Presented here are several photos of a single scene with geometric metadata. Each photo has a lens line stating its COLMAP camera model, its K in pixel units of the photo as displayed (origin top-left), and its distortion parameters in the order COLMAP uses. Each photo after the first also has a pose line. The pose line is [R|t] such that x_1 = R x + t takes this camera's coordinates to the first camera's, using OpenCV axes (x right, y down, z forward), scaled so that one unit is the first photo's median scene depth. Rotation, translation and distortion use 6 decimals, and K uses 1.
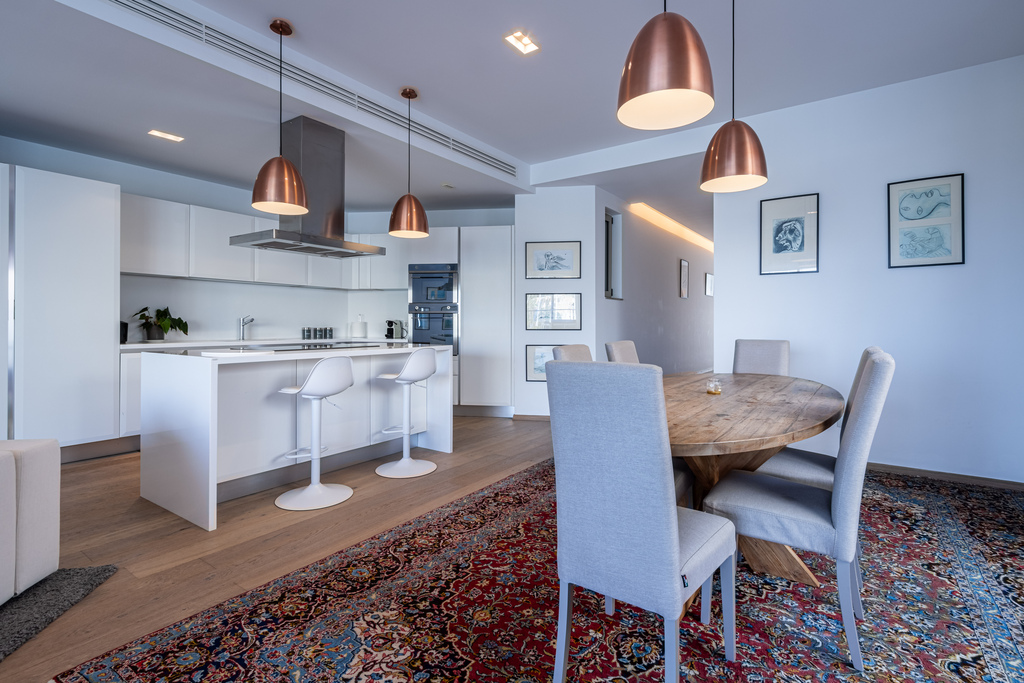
lens RADIAL K [[488.8, 0, 550.7], [0, 488.8, 324.0], [0, 0, 1]] dist [0.001756, 0.000761]
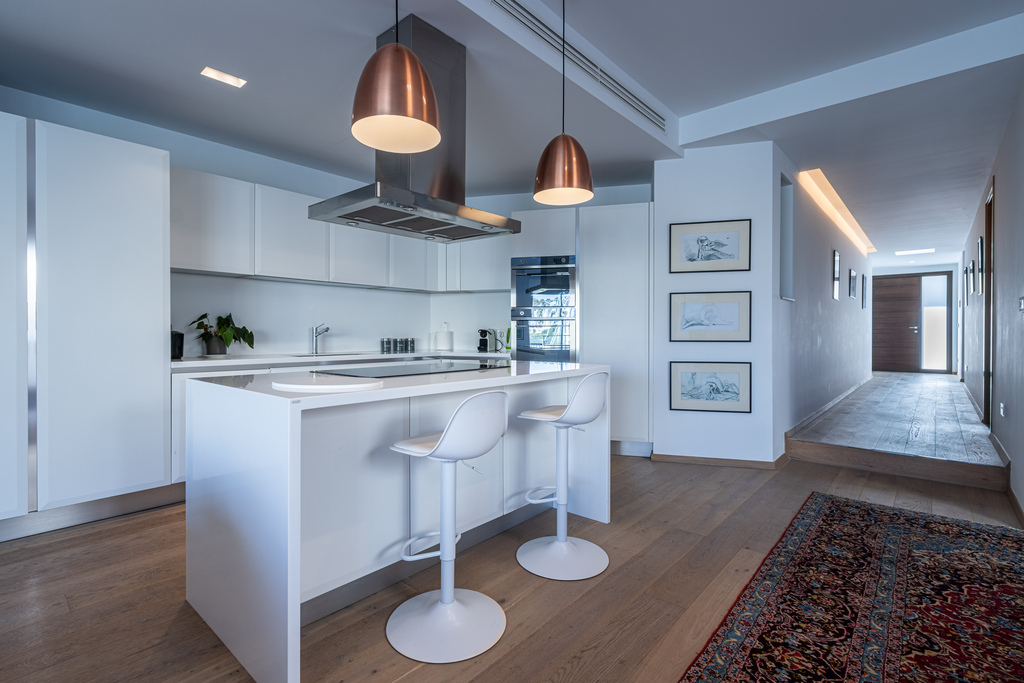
lens RADIAL K [[462.9, 0, 514.0], [0, 462.9, 337.5], [0, 0, 1]] dist [0.003187, 0.002119]
pose [[0.991448, -0.001085, -0.130498, -0.261383], [0.002202, 0.999962, 0.008415, -0.000854], [0.130484, -0.008630, 0.991413, 0.360380]]
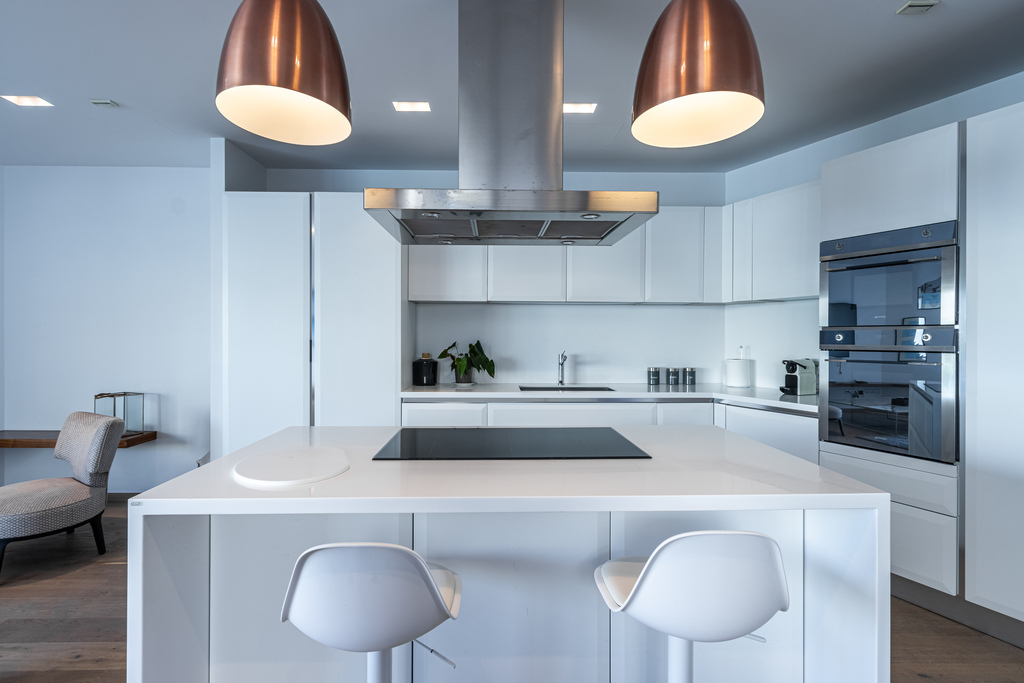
lens RADIAL K [[488.8, 0, 518.4], [0, 488.8, 328.2], [0, 0, 1]] dist [0.001756, 0.000761]
pose [[0.565181, -0.018904, -0.824750, -0.100402], [0.001922, 0.999765, -0.021599, -0.044588], [0.824964, 0.010622, 0.565085, 0.703836]]
